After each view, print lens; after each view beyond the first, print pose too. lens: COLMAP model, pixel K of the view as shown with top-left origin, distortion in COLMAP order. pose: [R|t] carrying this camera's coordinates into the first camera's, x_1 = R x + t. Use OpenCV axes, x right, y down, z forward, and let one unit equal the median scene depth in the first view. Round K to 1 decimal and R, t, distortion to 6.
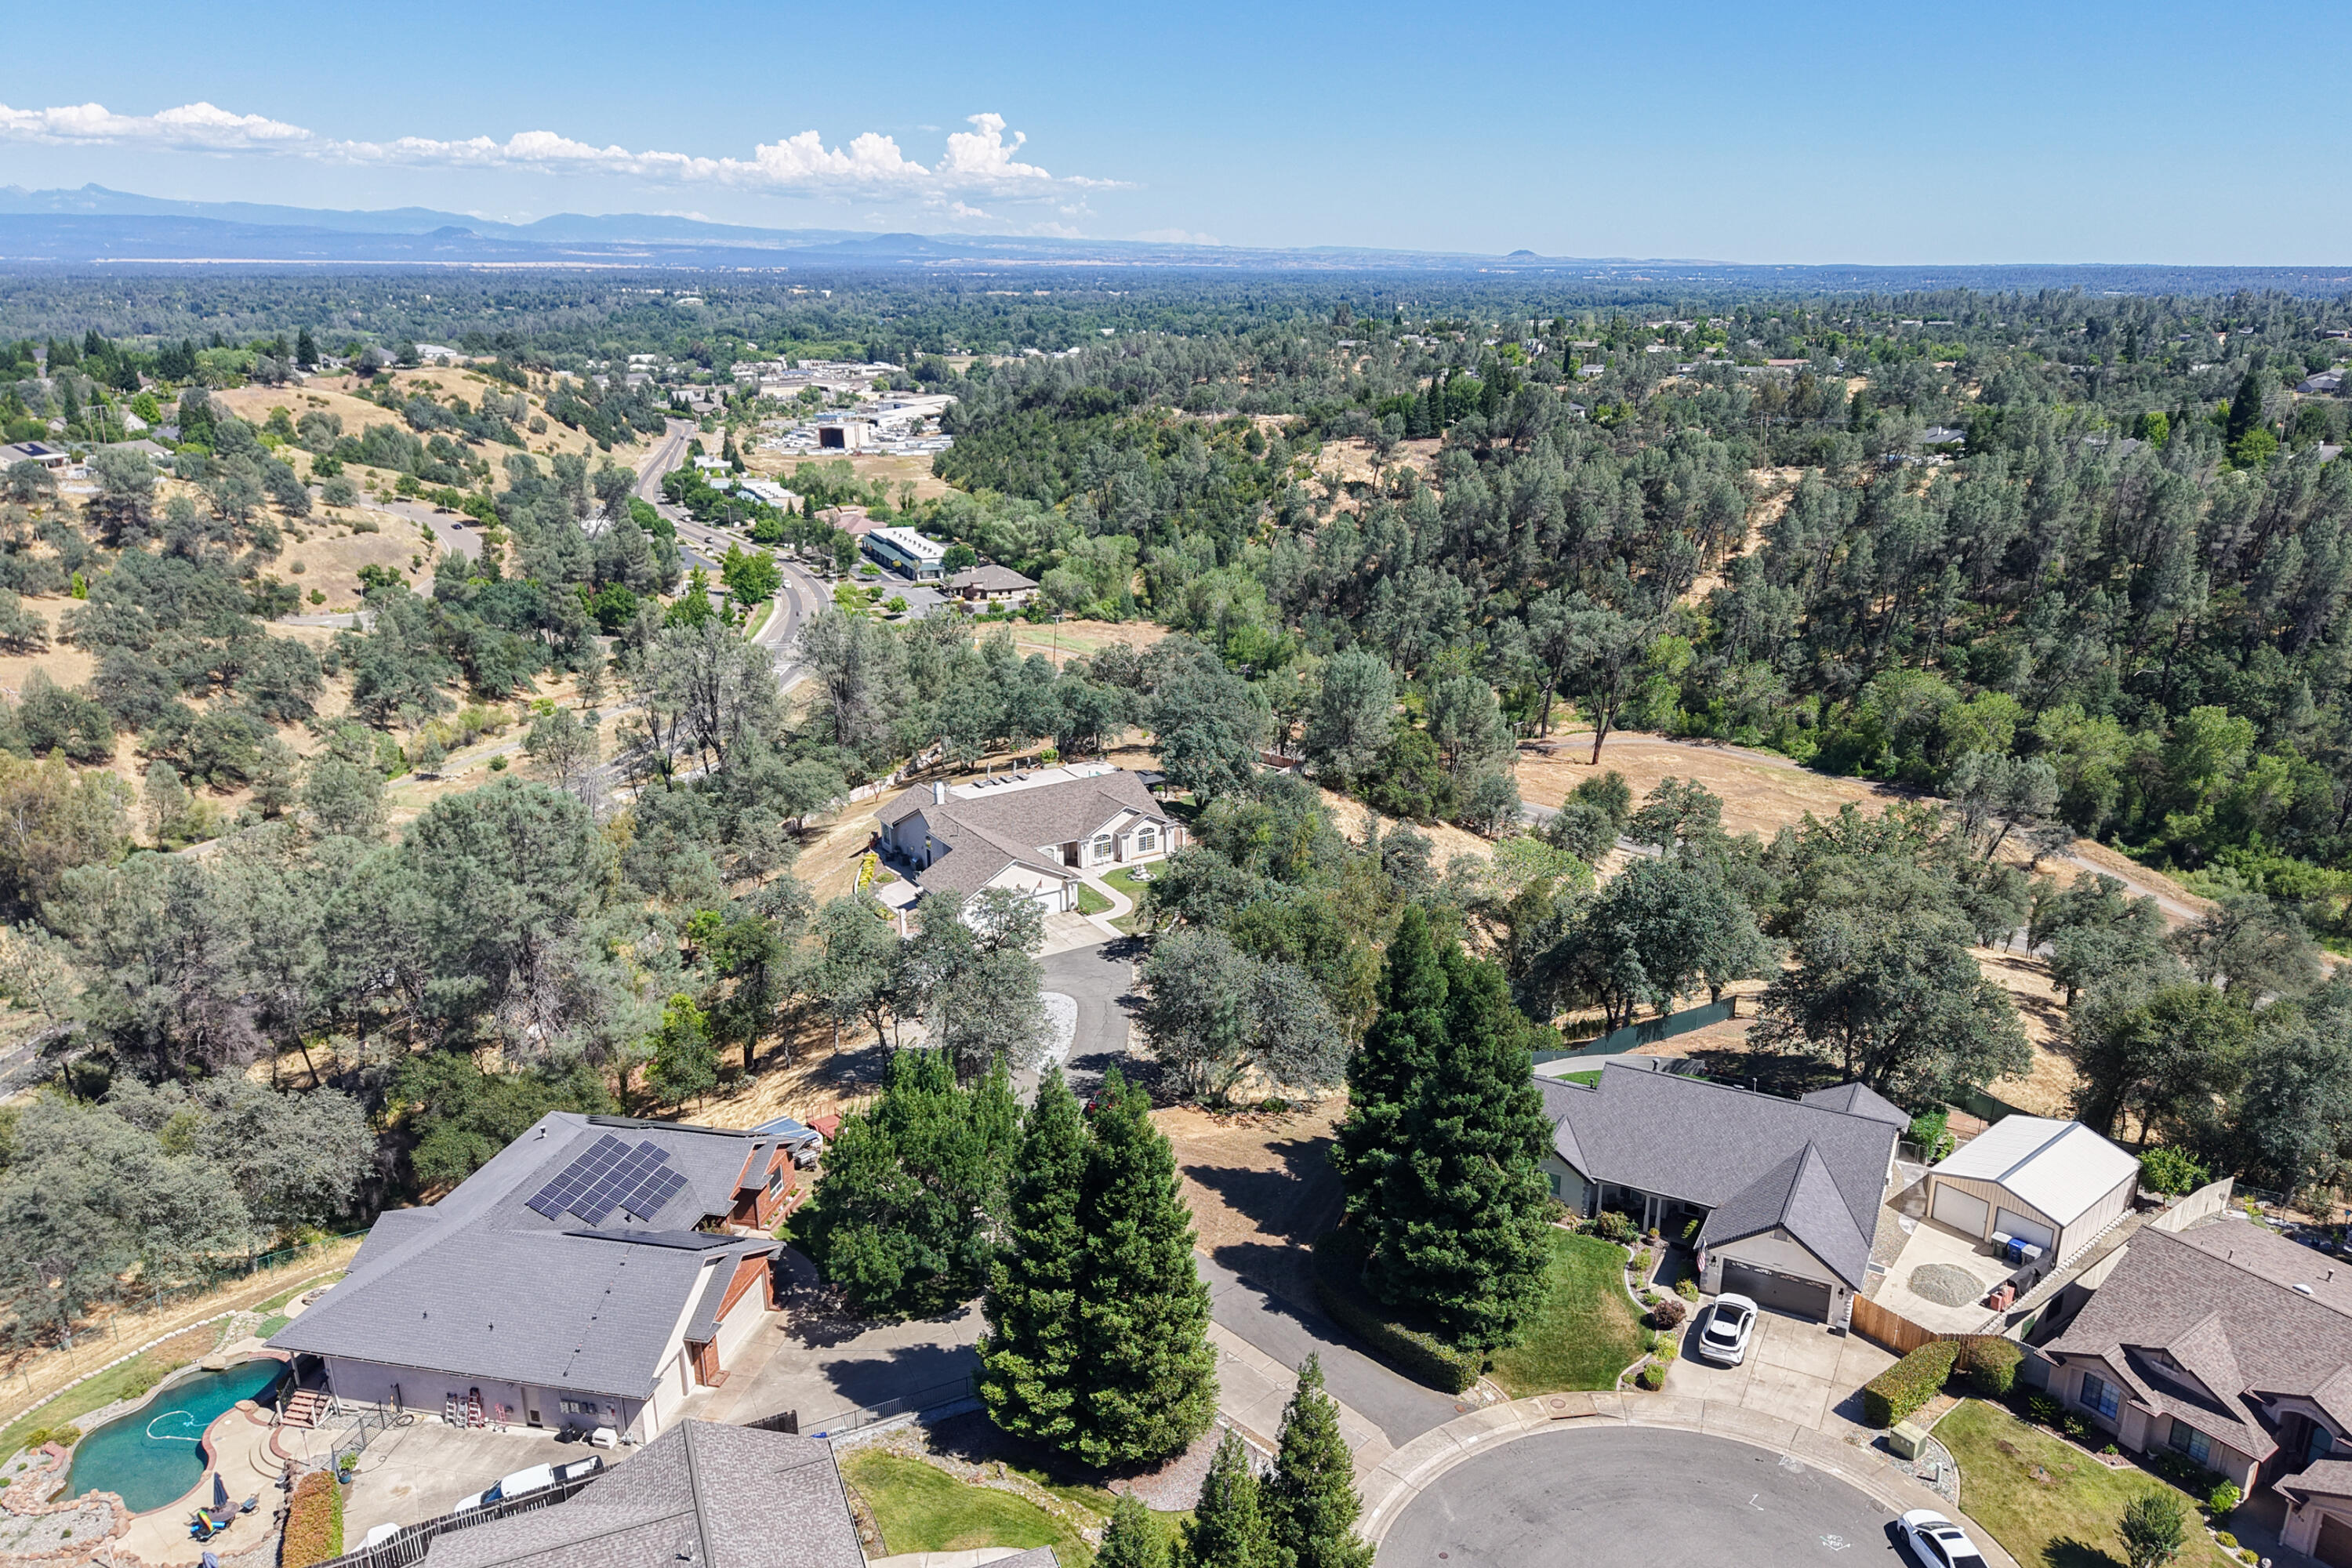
lens RADIAL K [[1653.3, 0, 1262.5], [0, 1653.3, 825.4], [0, 0, 1]] dist [0.029296, -0.030492]
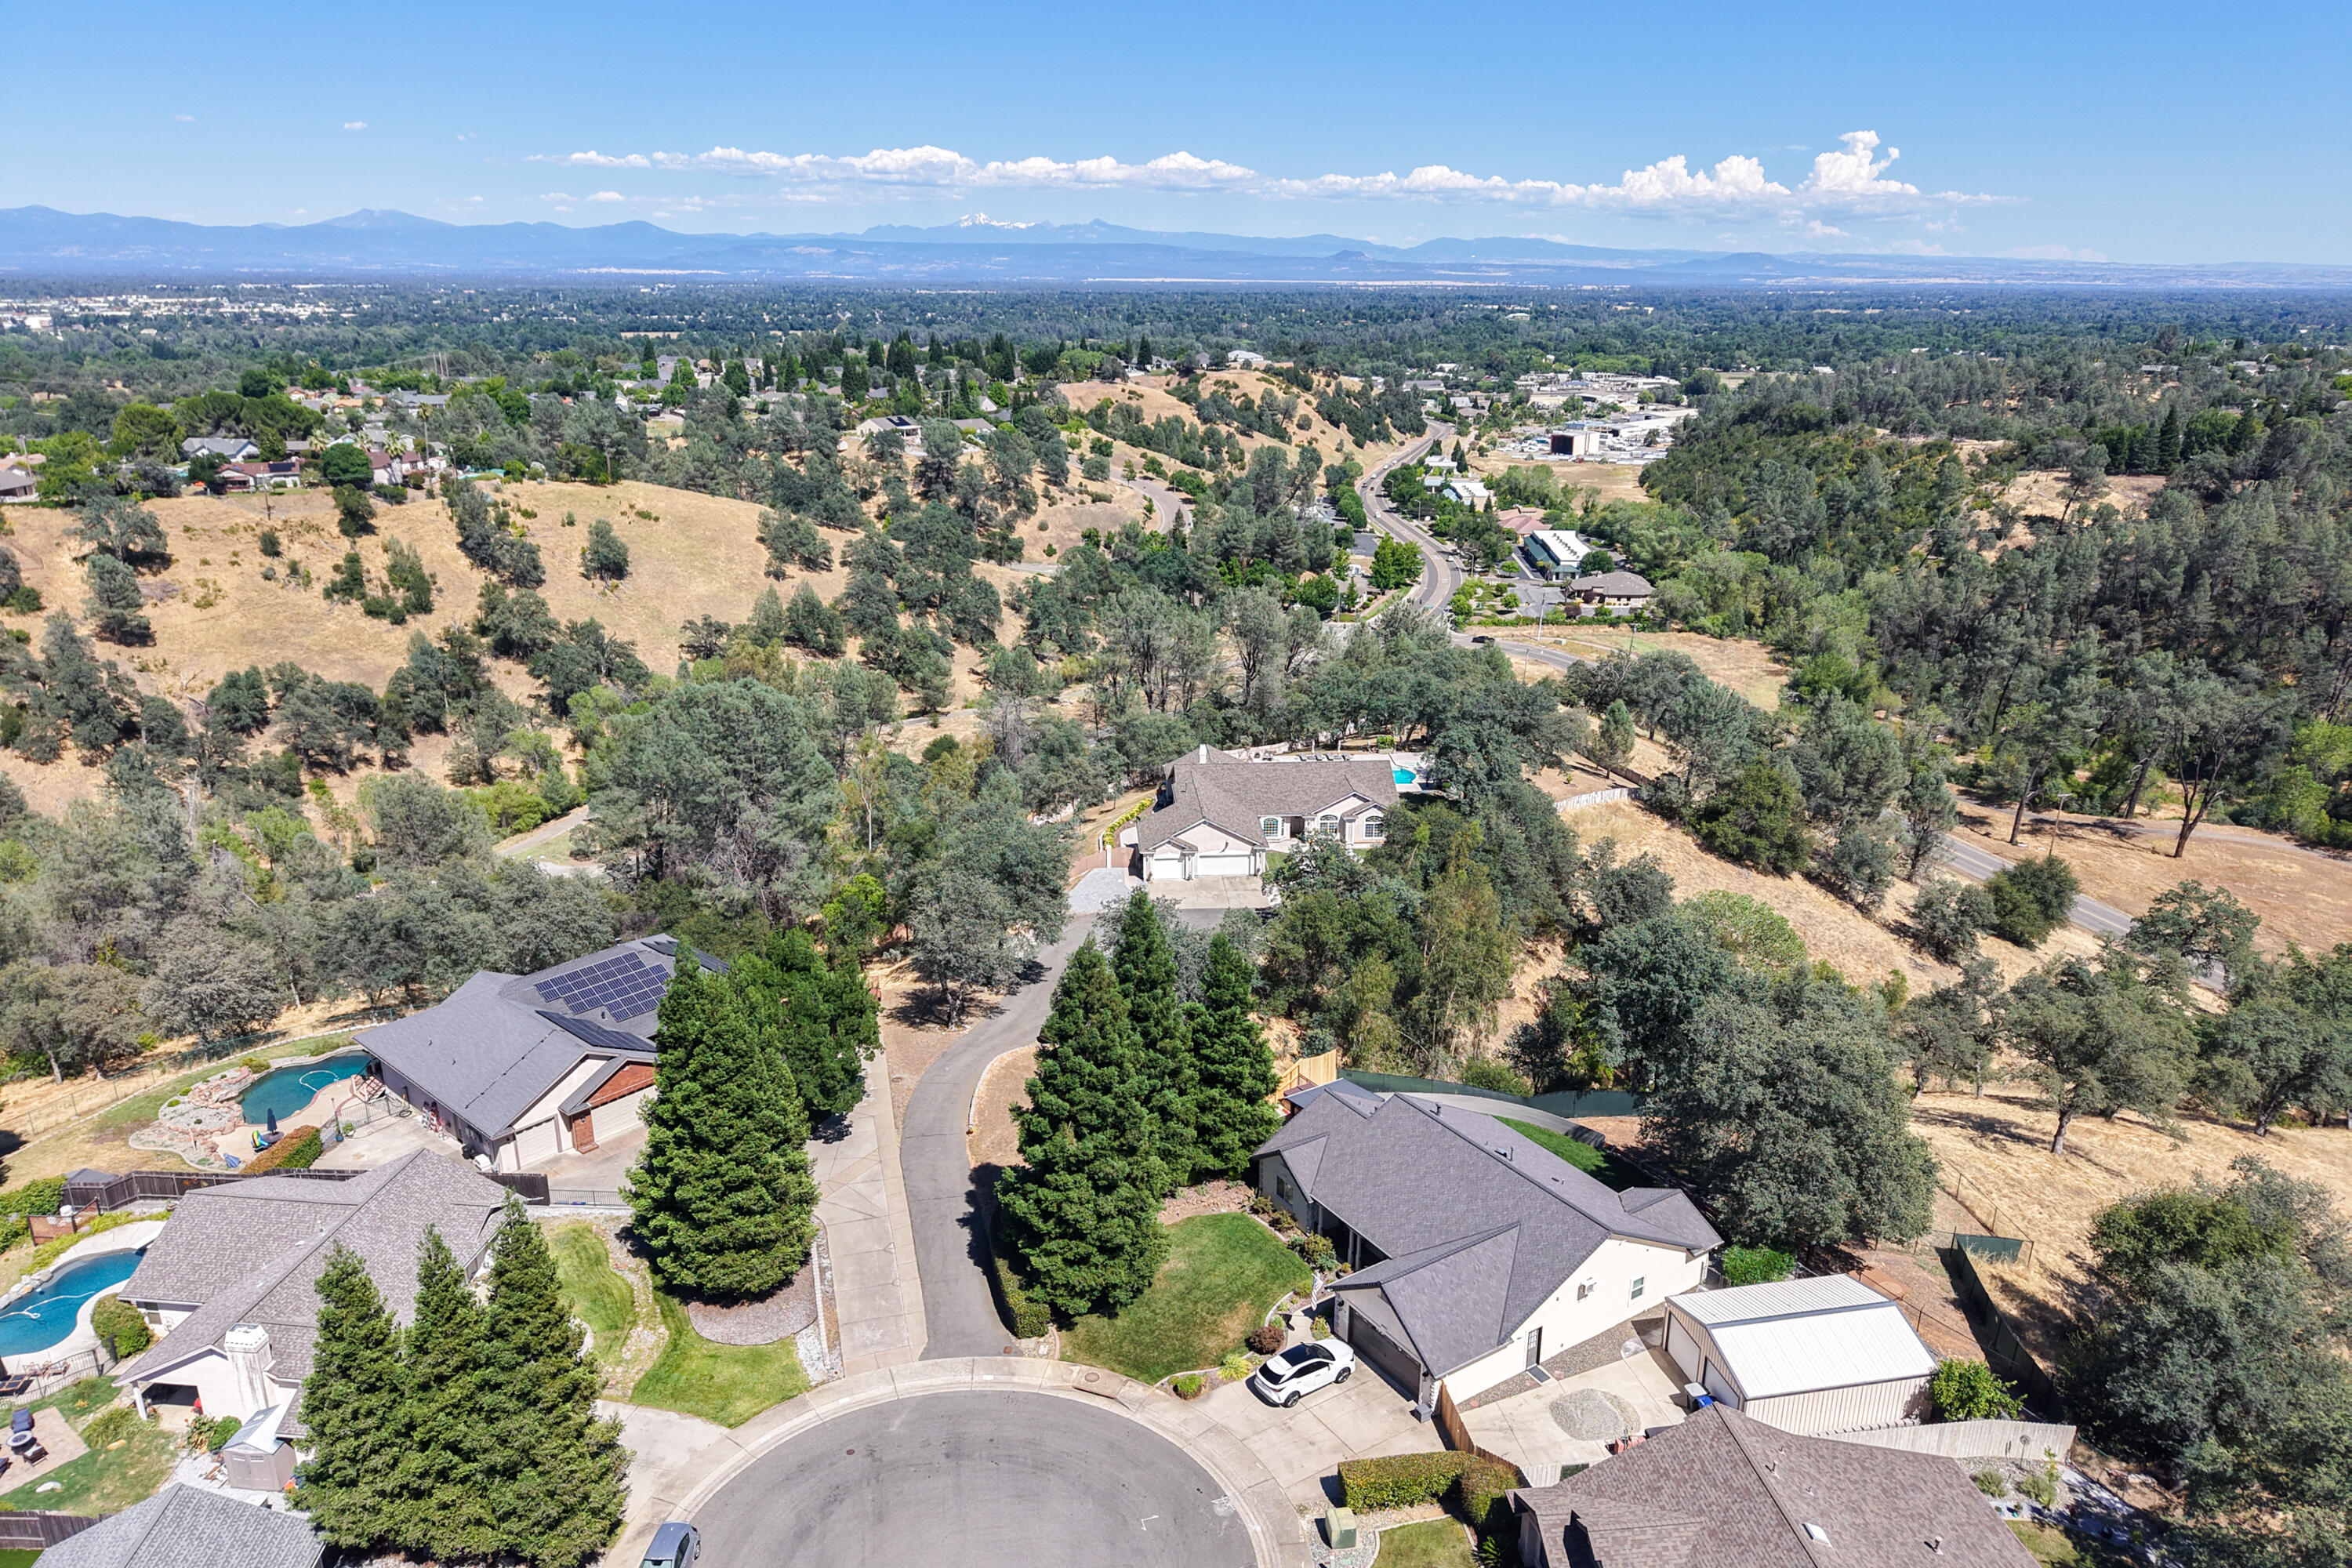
lens RADIAL K [[1563.9, 0, 1194.3], [0, 1563.9, 809.3], [0, 0, 1]] dist [0.029898, -0.037645]
pose [[0.865834, 0.160556, -0.473871, 0.086170], [-0.161575, 0.986094, 0.038885, -0.006449], [0.473525, 0.042898, 0.879735, 0.021343]]
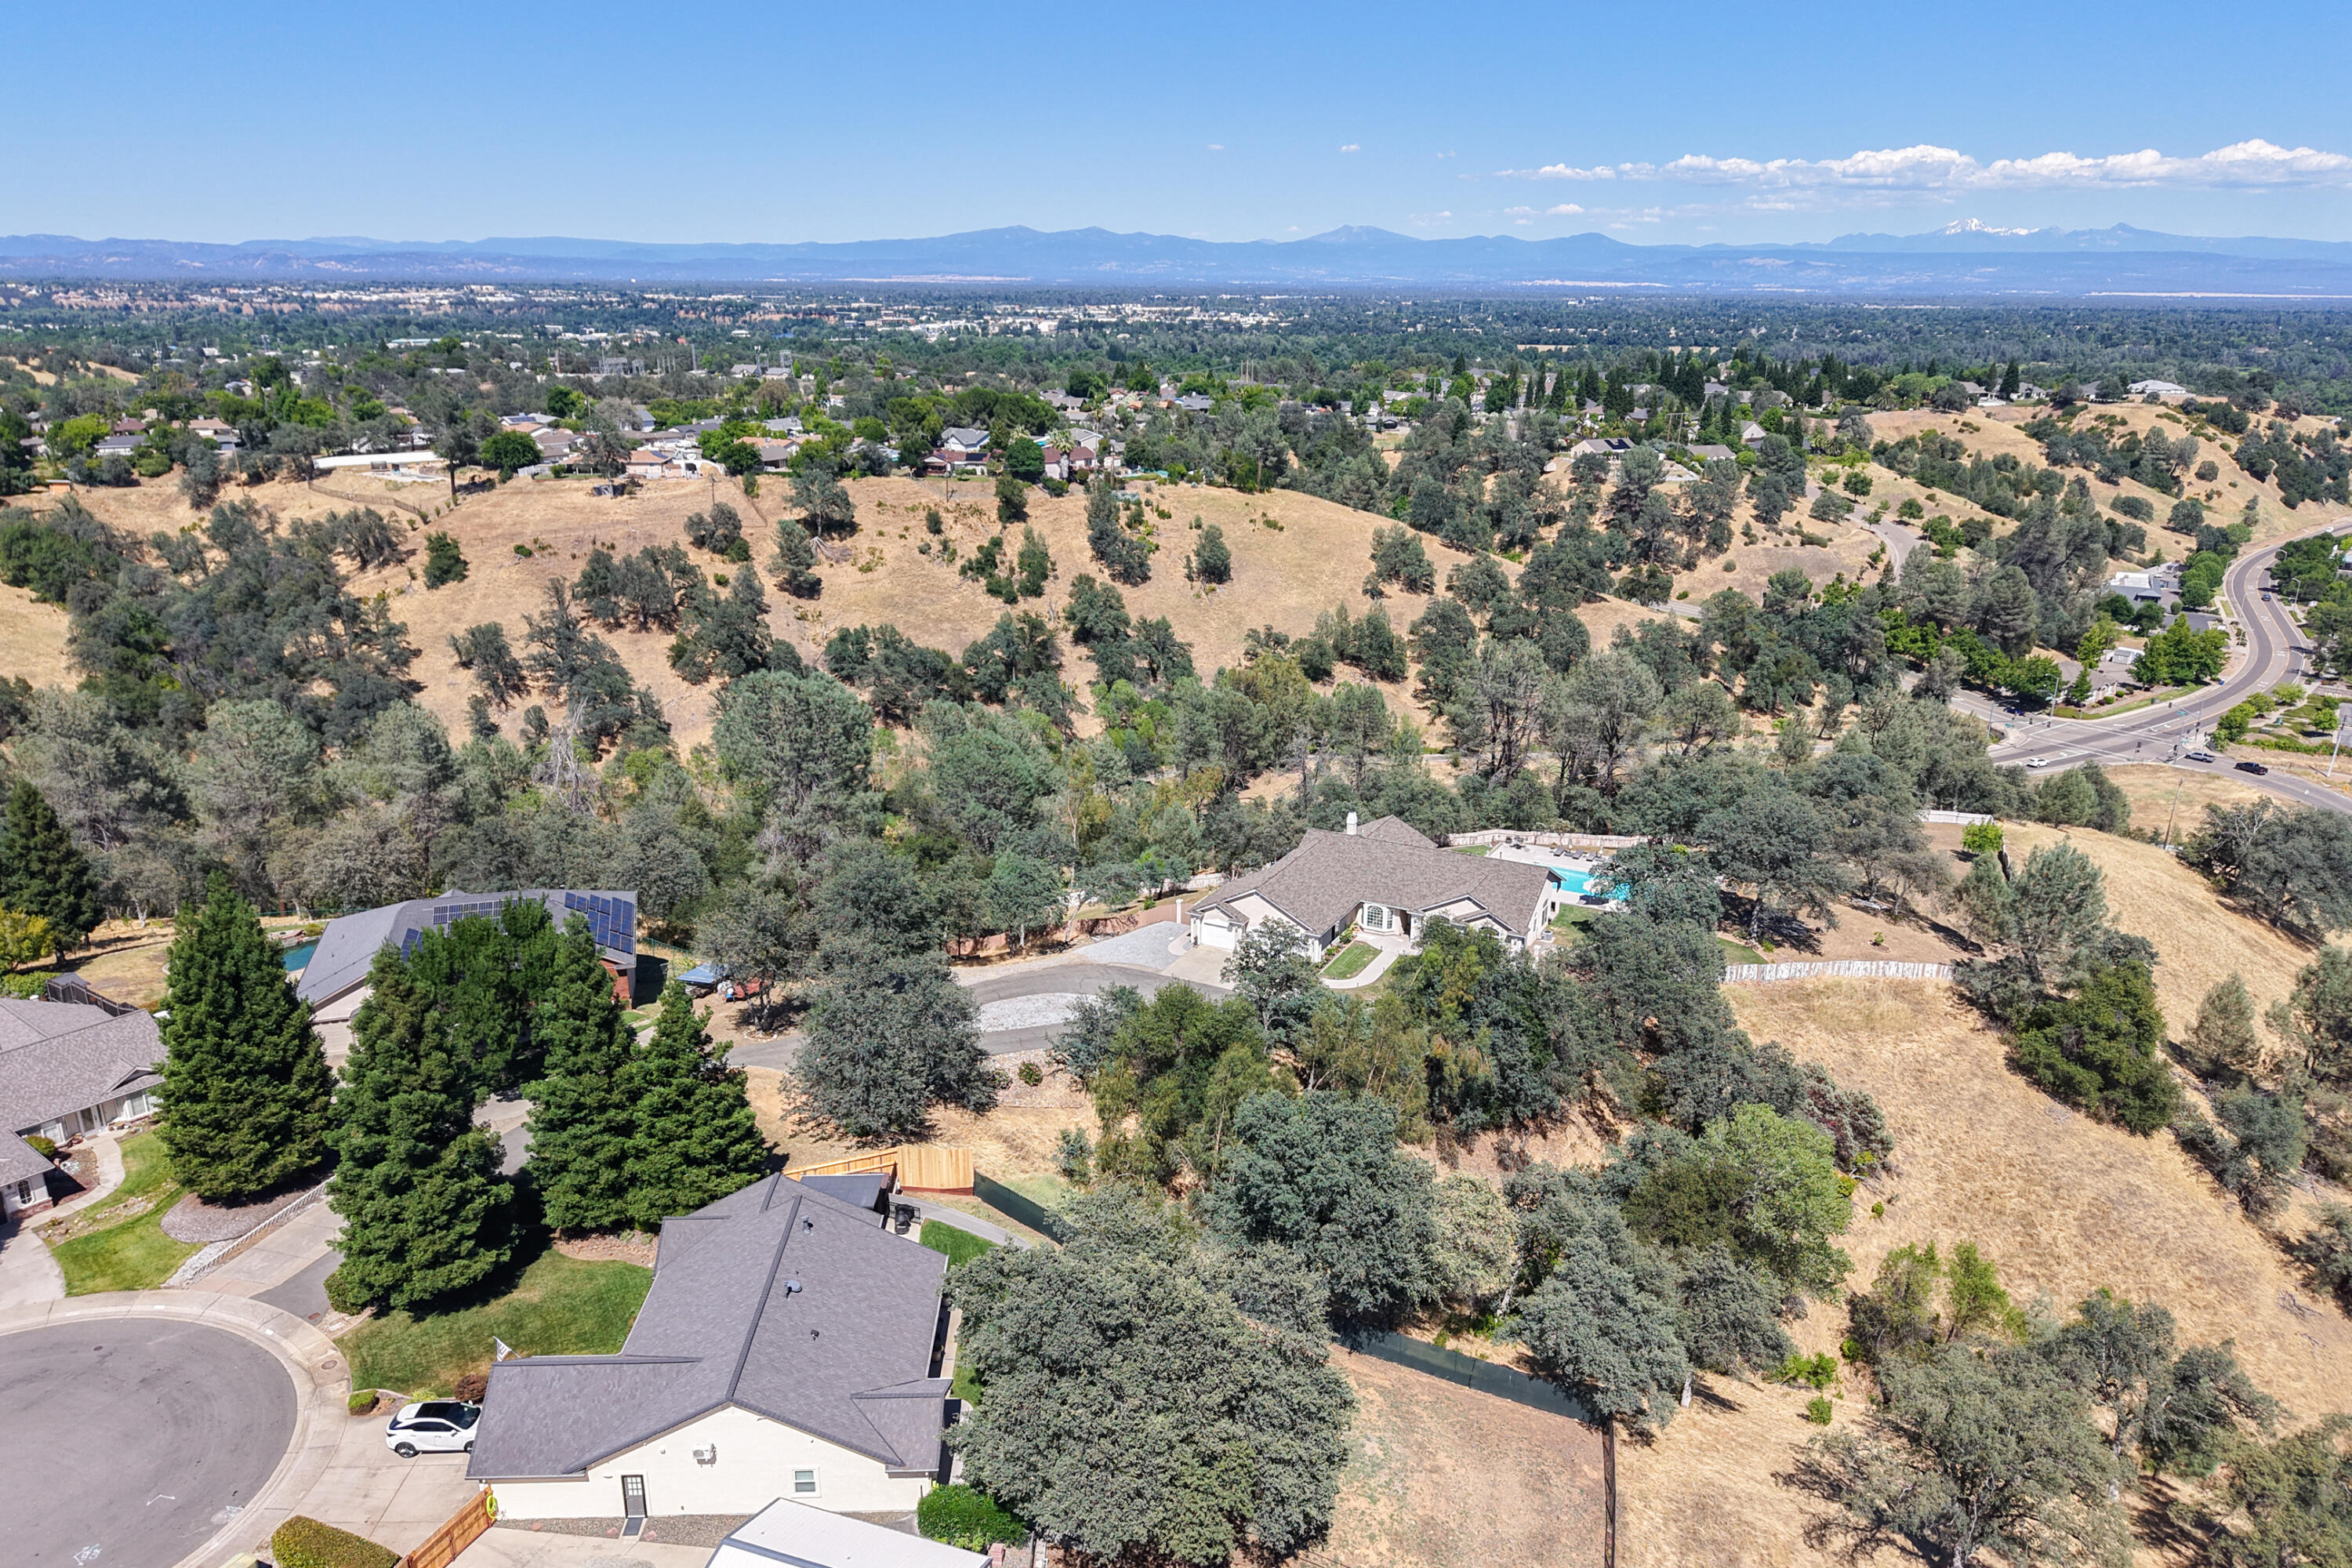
lens RADIAL K [[1629.5, 0, 1191.1], [0, 1629.5, 829.0], [0, 0, 1]] dist [0.019278, -0.021748]
pose [[0.477232, 0.277942, -0.833665, 0.162991], [-0.287407, 0.945860, 0.150821, -0.038575], [0.830450, 0.167625, 0.531277, 0.113795]]
